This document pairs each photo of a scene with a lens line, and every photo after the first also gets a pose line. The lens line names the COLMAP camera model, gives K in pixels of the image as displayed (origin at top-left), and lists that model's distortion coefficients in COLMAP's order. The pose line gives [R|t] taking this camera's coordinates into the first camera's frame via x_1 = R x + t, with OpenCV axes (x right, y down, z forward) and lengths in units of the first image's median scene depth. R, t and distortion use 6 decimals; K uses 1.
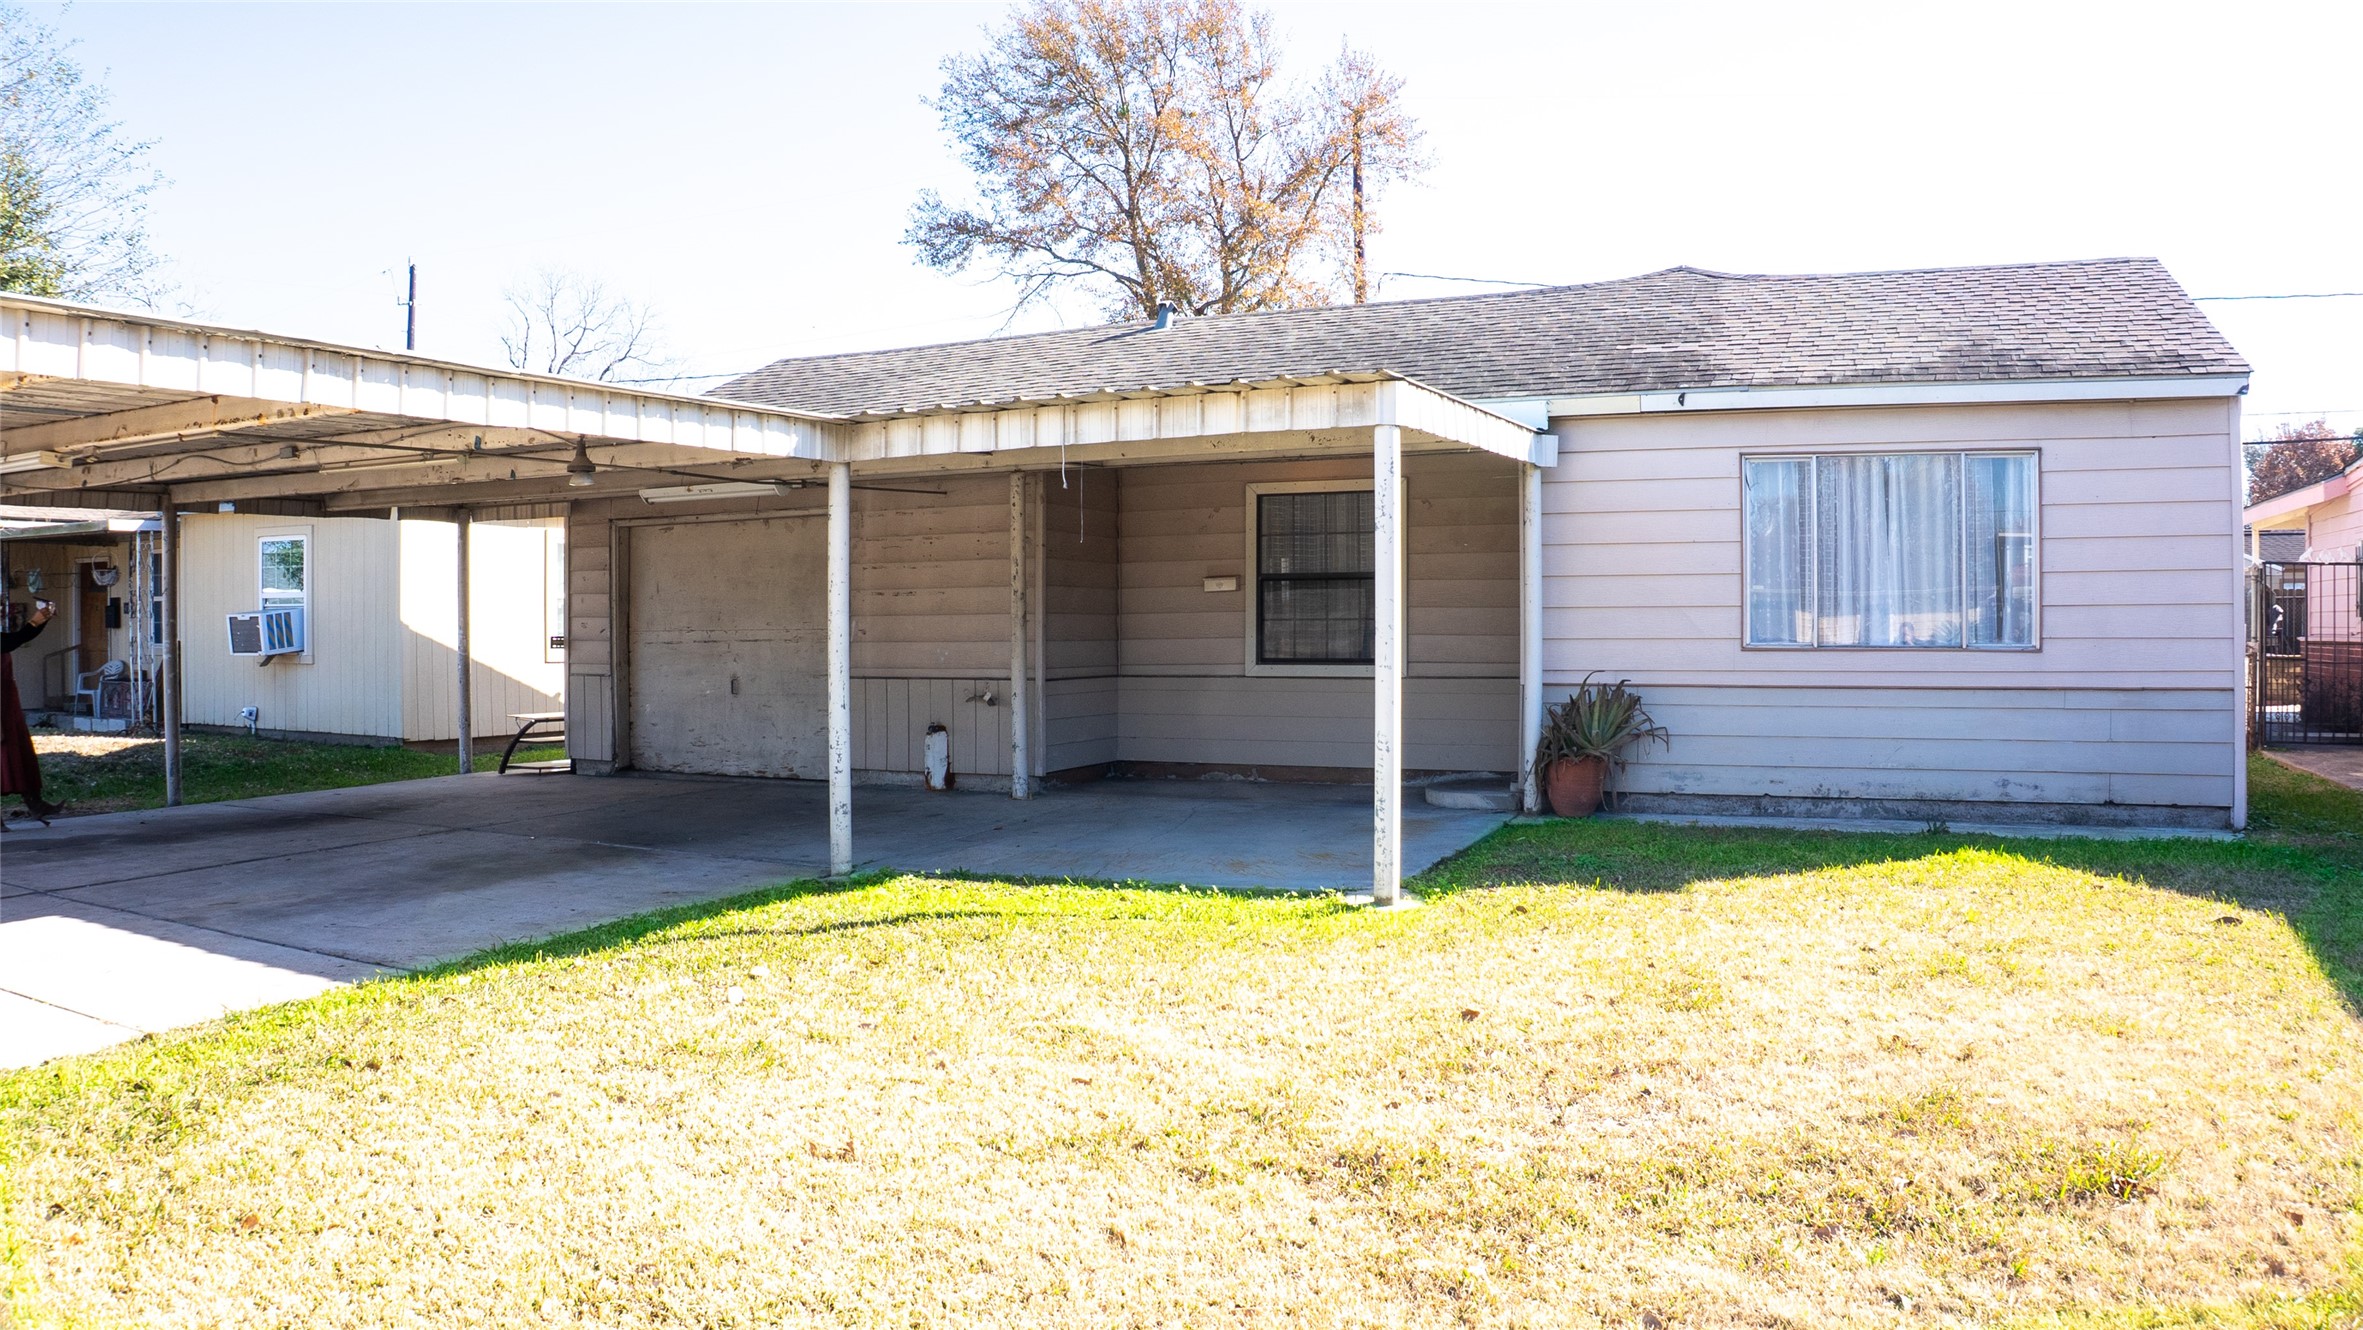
lens RADIAL K [[1648.7, 0, 1172.8], [0, 1648.7, 629.6], [0, 0, 1]] dist [-0.234063, 0.085718]
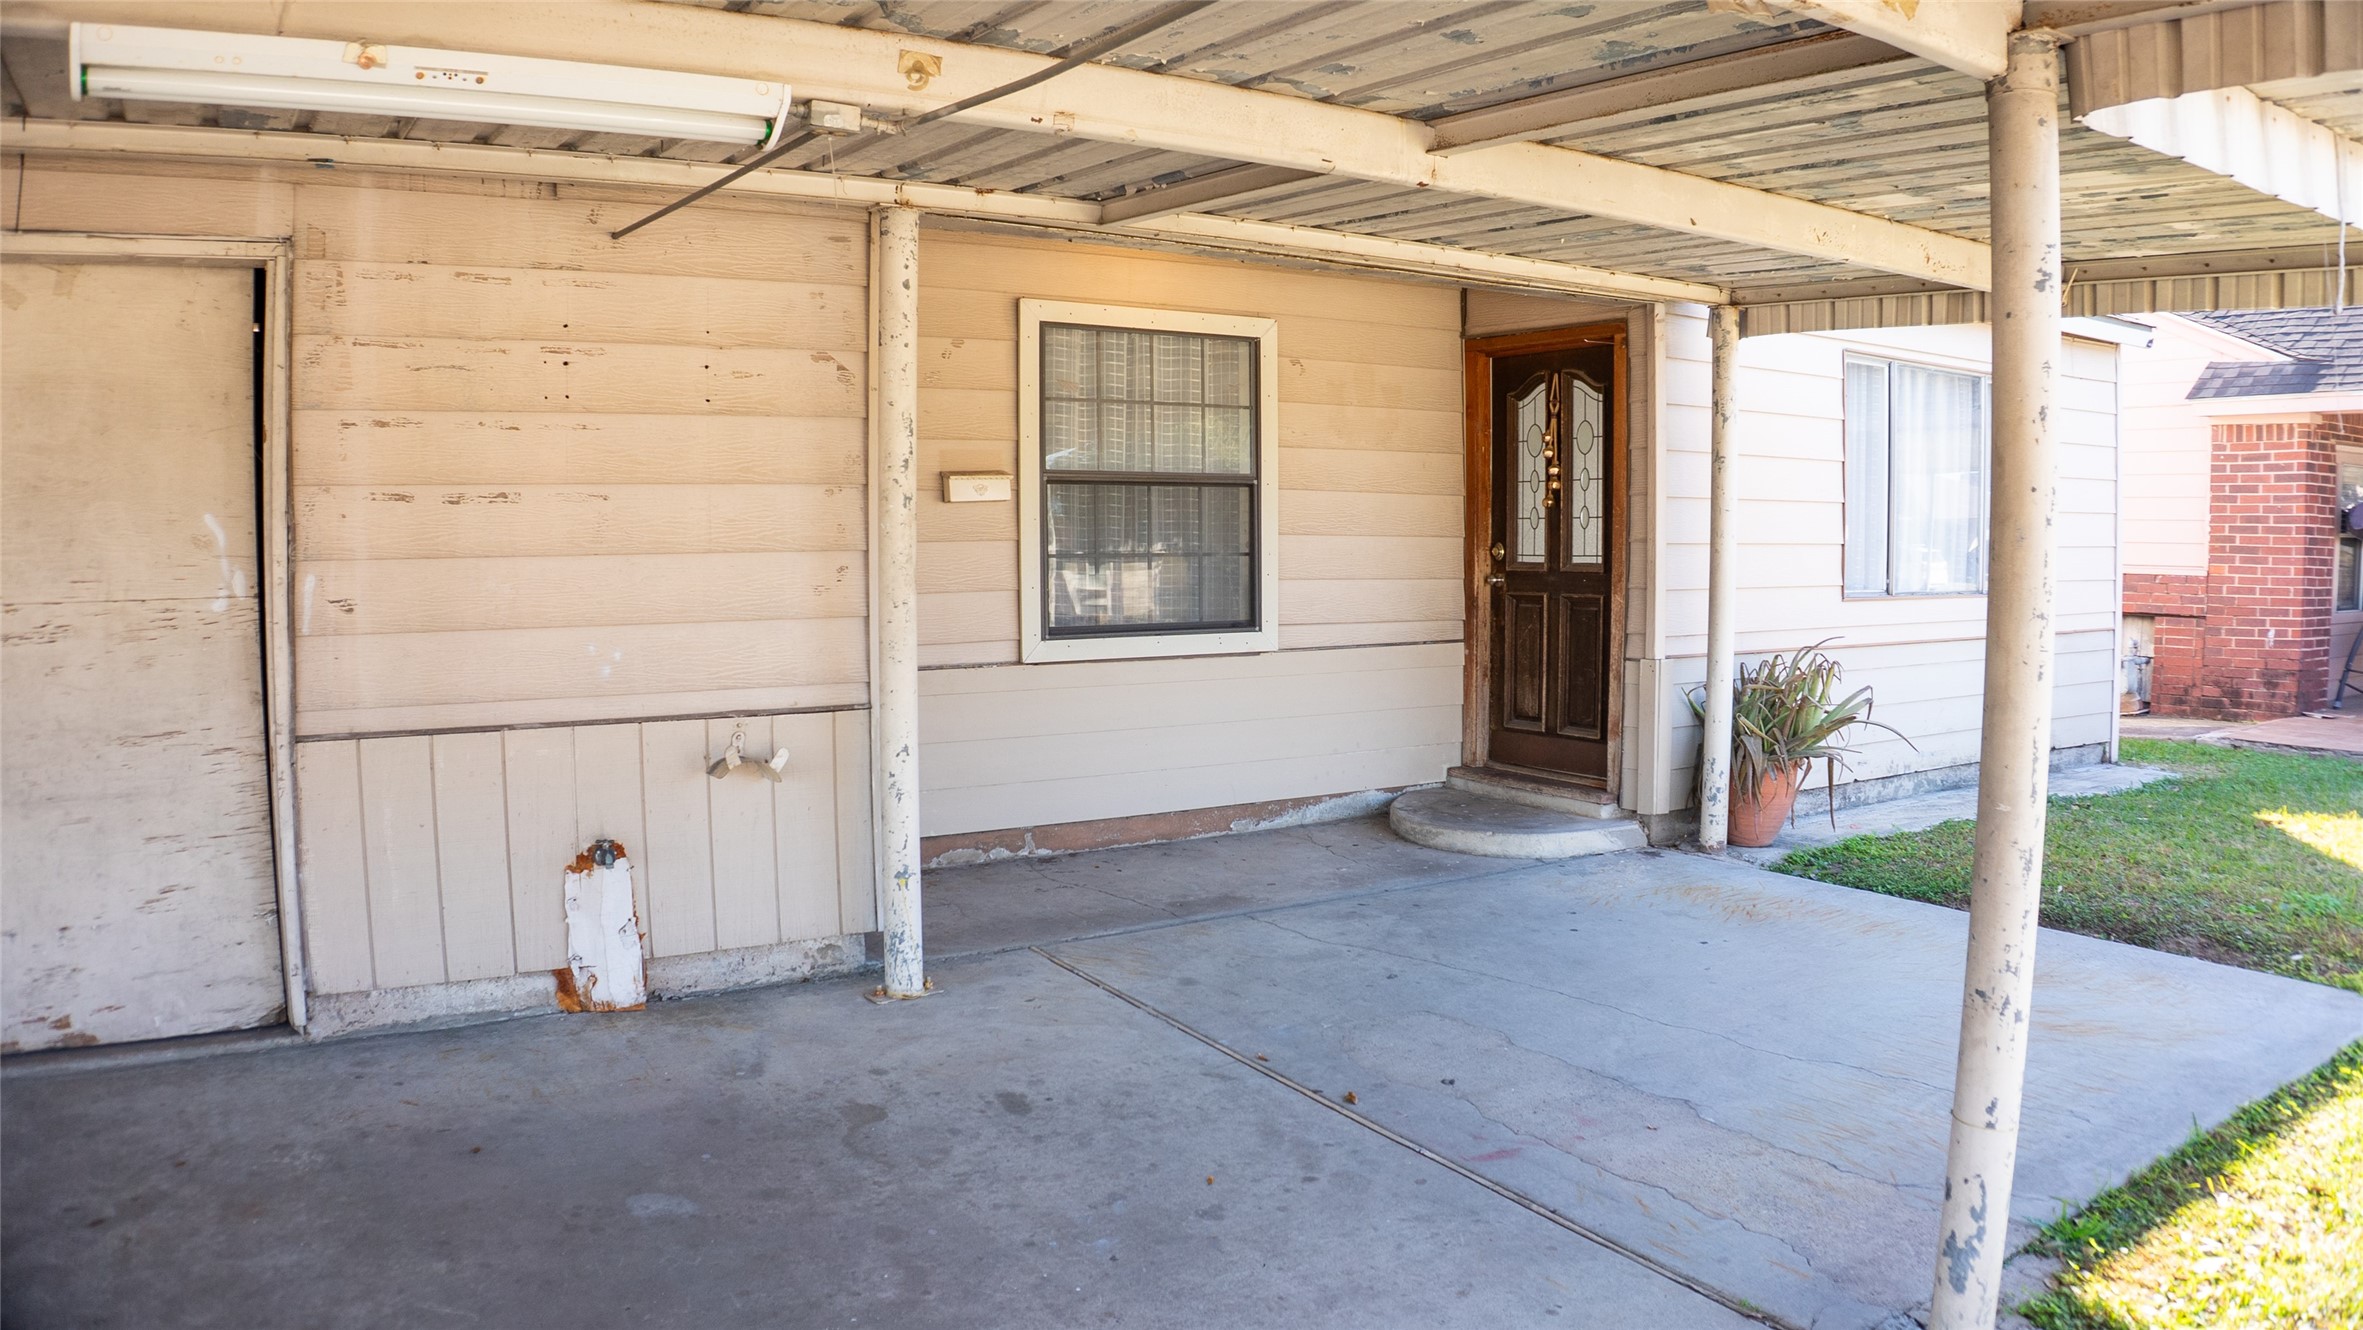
lens RADIAL K [[1648.7, 0, 1172.8], [0, 1648.7, 629.6], [0, 0, 1]] dist [-0.234063, 0.085718]
pose [[0.540106, -0.048803, 0.840181, -0.375080], [-0.007586, 0.997994, 0.062847, -0.015975], [-0.841563, -0.040317, 0.538652, 0.677832]]
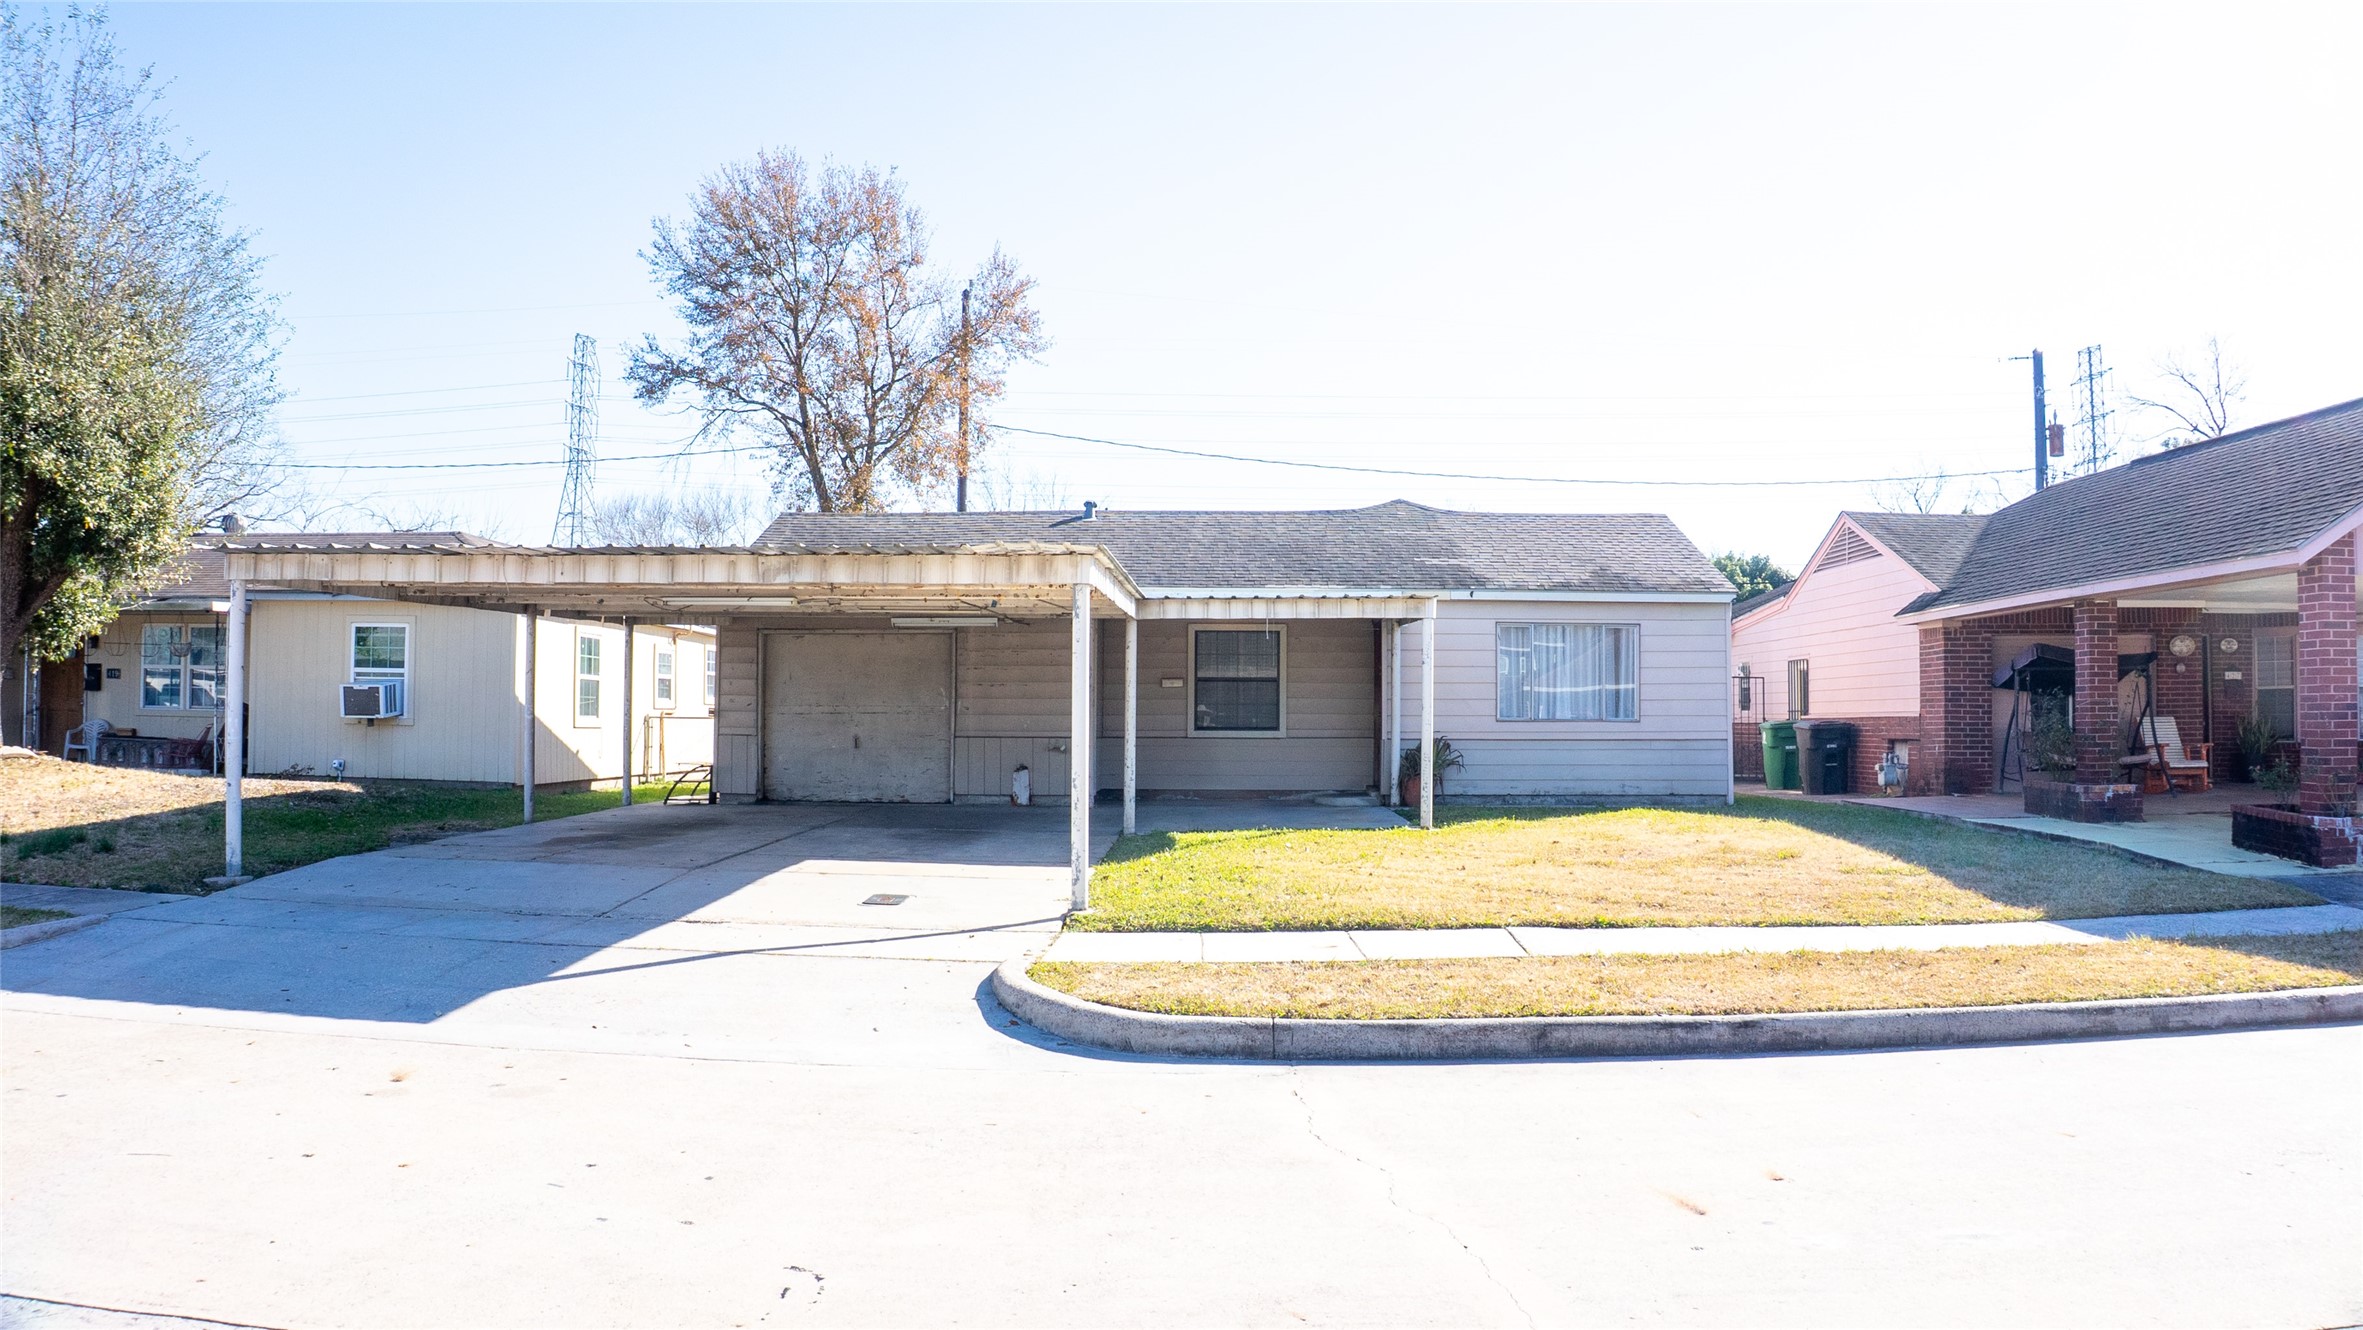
lens RADIAL K [[1648.7, 0, 1172.8], [0, 1648.7, 629.6], [0, 0, 1]] dist [-0.234063, 0.085718]
pose [[0.920988, 0.030250, 0.388415, -0.634175], [-0.008972, 0.998363, -0.056481, 0.013566], [-0.389487, 0.048533, 0.919752, -0.560450]]
